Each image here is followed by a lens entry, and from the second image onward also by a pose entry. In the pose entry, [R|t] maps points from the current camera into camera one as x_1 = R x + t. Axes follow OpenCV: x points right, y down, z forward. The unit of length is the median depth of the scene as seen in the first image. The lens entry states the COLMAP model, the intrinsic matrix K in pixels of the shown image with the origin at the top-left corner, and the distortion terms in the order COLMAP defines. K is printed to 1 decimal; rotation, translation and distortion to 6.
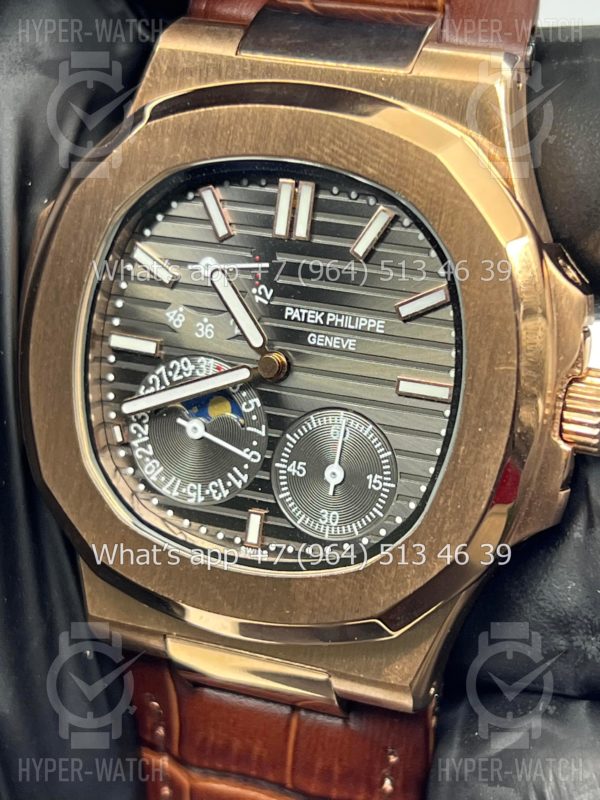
lens RADIAL K [[1784.2, 0, 302.6], [0, 1784.2, 418.5], [0, 0, 1]] dist [0.040418, 0.053314]
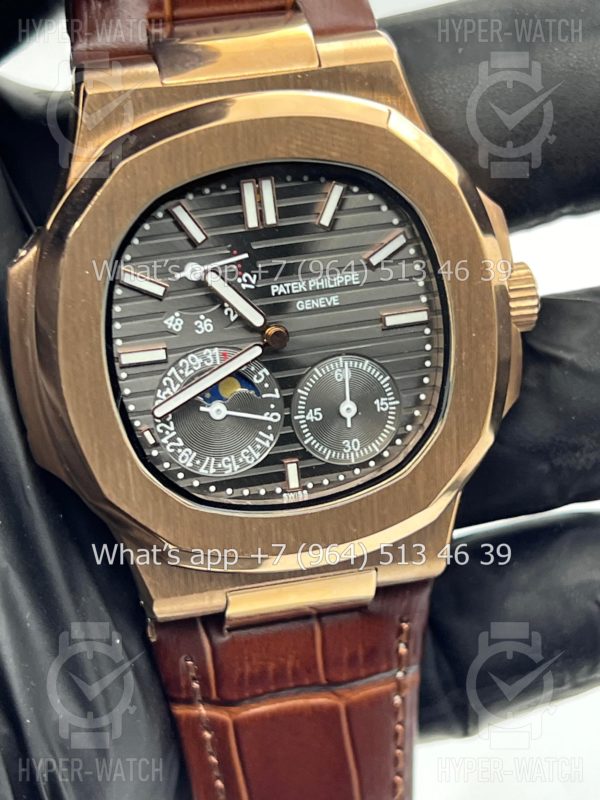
lens RADIAL K [[1774.7, 0, 300.0], [0, 1774.7, 400.0], [0, 0, 1]] dist [0.128736, -0.014020]
pose [[0.834252, -0.303774, 0.460158, -0.546847], [0.283608, 0.952097, 0.114356, -0.118003], [-0.472854, 0.035103, 0.880442, -0.028619]]
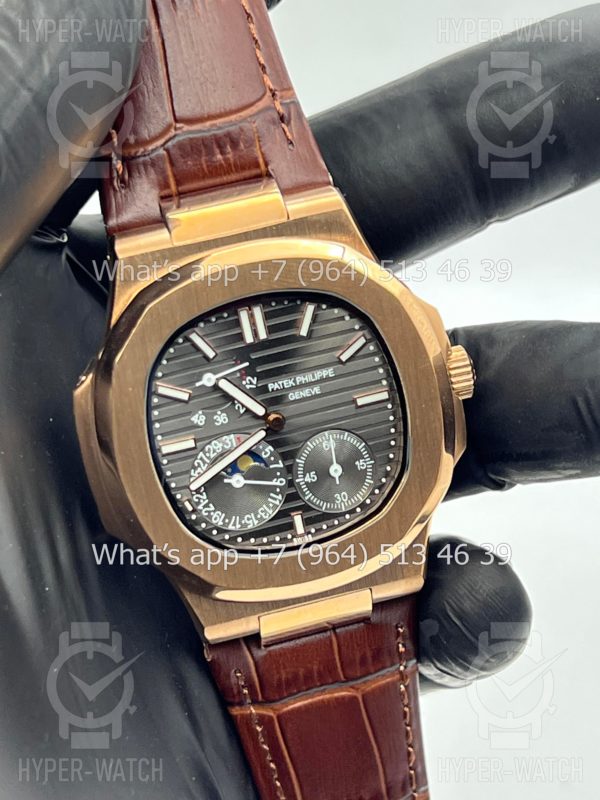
lens RADIAL K [[1774.7, 0, 300.0], [0, 1774.7, 400.0], [0, 0, 1]] dist [0.128736, -0.014020]
pose [[0.824333, -0.373050, 0.425803, -0.648089], [0.378425, 0.922537, 0.075630, -0.155637], [-0.421033, 0.098790, 0.901649, -0.407305]]
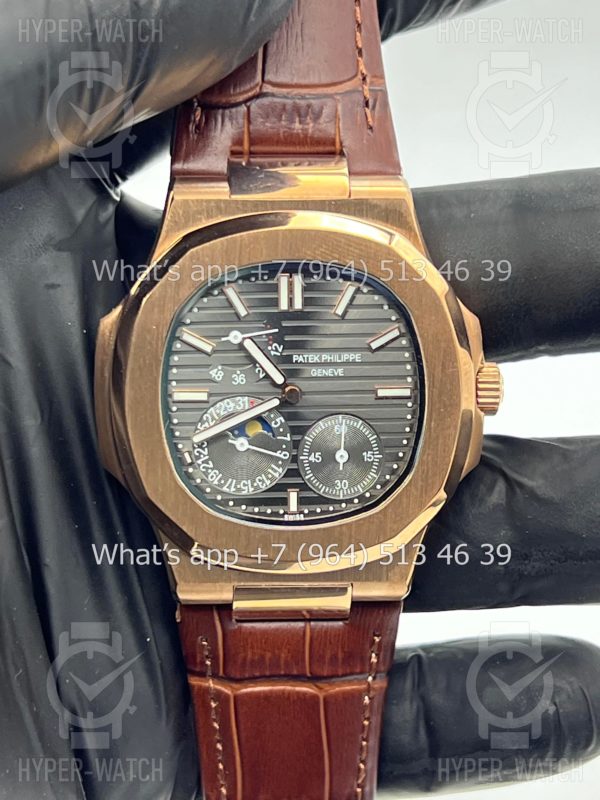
lens RADIAL K [[1774.7, 0, 300.0], [0, 1774.7, 400.0], [0, 0, 1]] dist [0.128736, -0.014020]
pose [[0.910096, -0.160662, 0.381985, -0.592520], [0.172487, 0.985006, 0.003332, -0.028209], [-0.376793, 0.062856, 0.924162, -0.415856]]
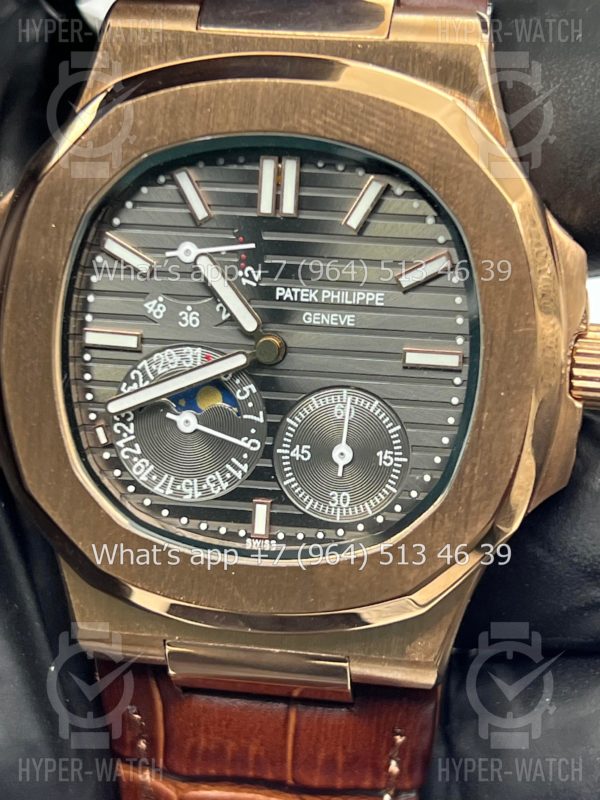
lens RADIAL K [[1774.7, 0, 300.0], [0, 1774.7, 400.0], [0, 0, 1]] dist [0.128736, -0.014020]
pose [[0.973247, -0.091806, 0.210623, -0.204102], [0.092629, 0.995683, 0.005976, -0.006227], [-0.210262, 0.013694, 0.977549, 0.055483]]
